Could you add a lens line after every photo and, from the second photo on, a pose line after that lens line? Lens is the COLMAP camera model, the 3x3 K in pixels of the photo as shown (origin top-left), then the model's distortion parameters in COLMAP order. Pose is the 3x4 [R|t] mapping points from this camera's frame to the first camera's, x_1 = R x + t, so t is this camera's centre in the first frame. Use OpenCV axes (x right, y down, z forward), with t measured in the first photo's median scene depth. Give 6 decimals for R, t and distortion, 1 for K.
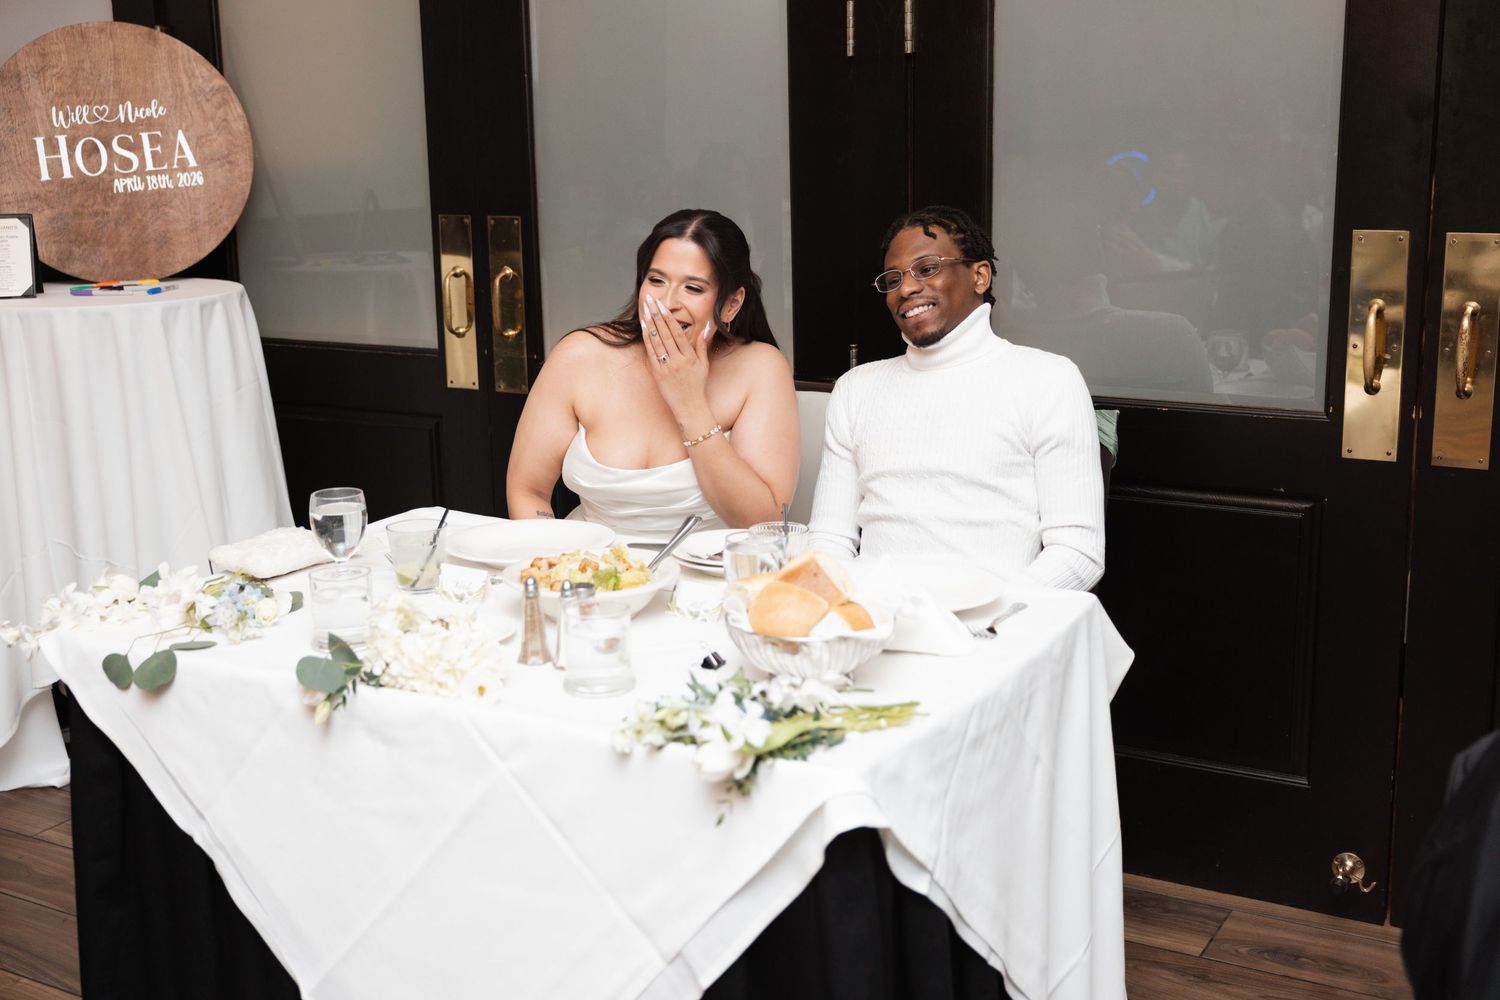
lens RADIAL K [[1793.8, 0, 748.8], [0, 1793.8, 488.1], [0, 0, 1]] dist [0.002956, 0.000000]
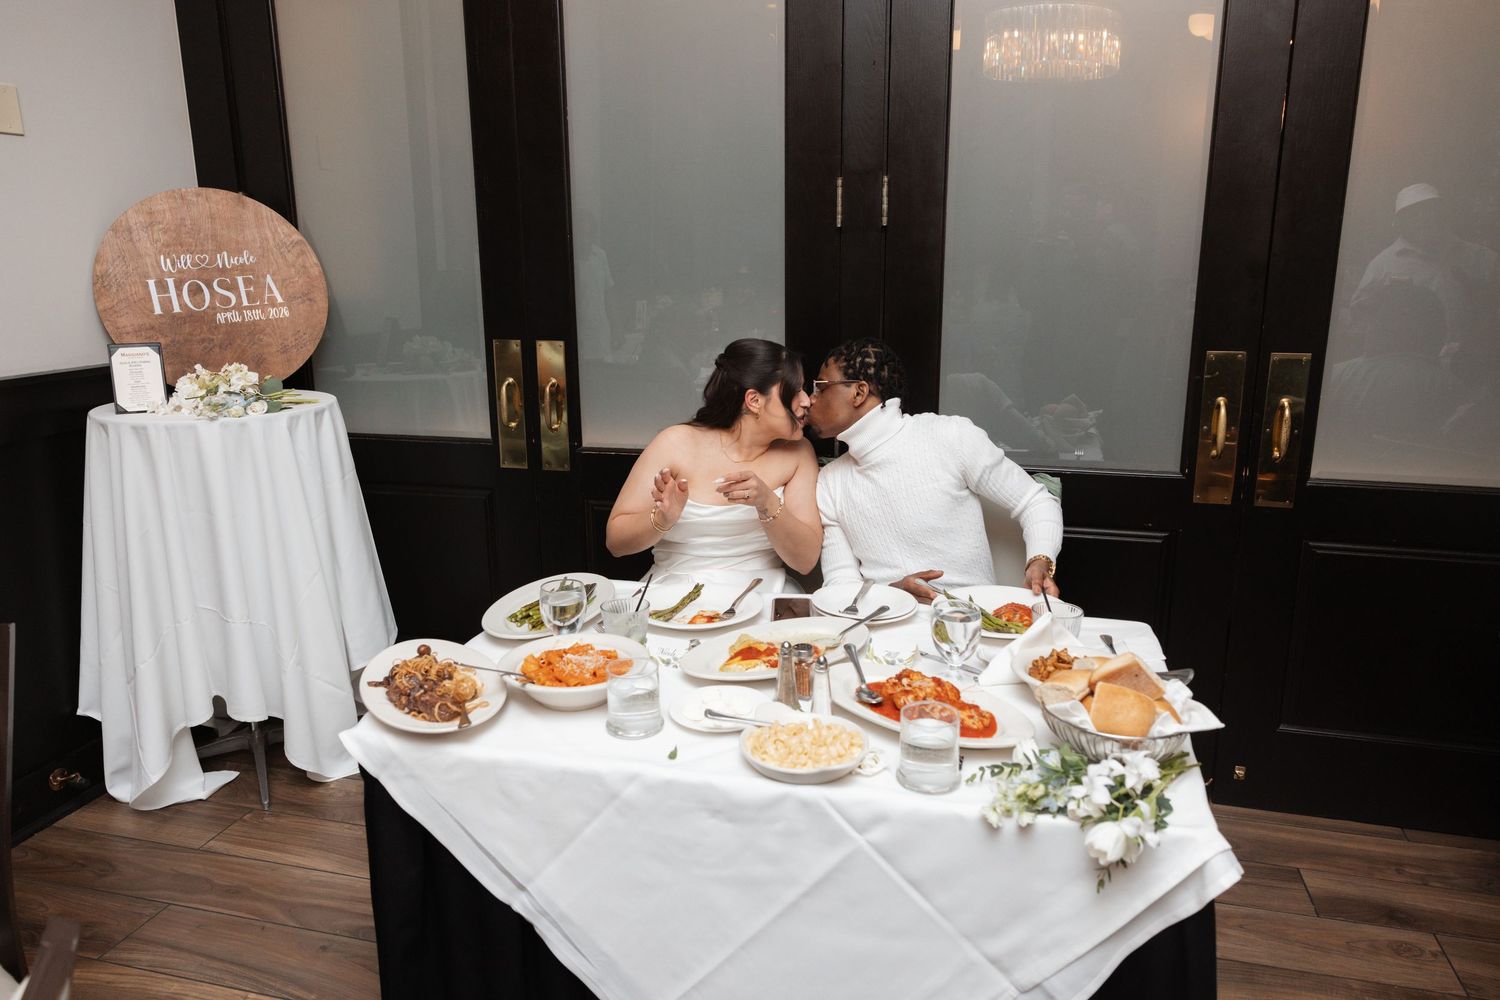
lens RADIAL K [[1057.0, 0, 750.2], [0, 1057.0, 491.5], [0, 0, 1]] dist [-0.008999, 0.020773]
pose [[0.964635, -0.047481, 0.259279, -0.191250], [0.044060, 0.998848, 0.018991, -0.044255], [-0.259882, -0.006896, 0.965616, 0.183443]]
